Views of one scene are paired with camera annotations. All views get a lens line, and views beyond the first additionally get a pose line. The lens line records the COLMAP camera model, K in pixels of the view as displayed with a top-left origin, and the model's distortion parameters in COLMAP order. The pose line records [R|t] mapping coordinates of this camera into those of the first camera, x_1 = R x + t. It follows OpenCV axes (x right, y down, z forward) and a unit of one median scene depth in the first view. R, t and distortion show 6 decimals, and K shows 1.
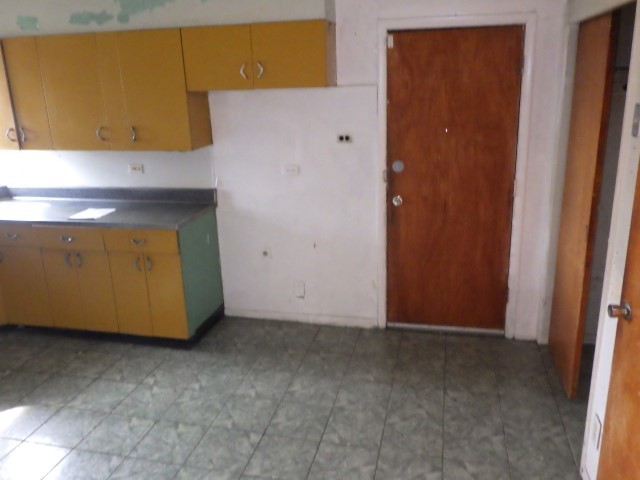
lens RADIAL K [[544.4, 0, 320.0], [0, 544.4, 240.0], [0, 0, 1]] dist [0.038856, -0.006241]
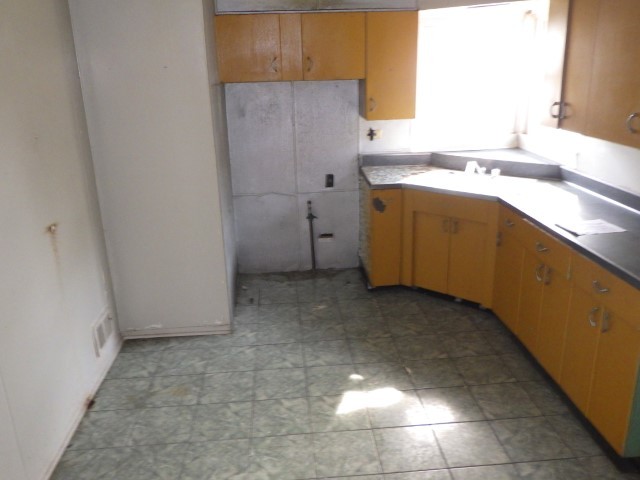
lens RADIAL K [[544.4, 0, 320.0], [0, 544.4, 240.0], [0, 0, 1]] dist [0.038856, -0.006241]
pose [[0.331032, 0.331623, -0.883428, 0.130147], [-0.267436, 0.930796, 0.249192, -0.122601], [0.904929, 0.153770, 0.396811, 0.387874]]
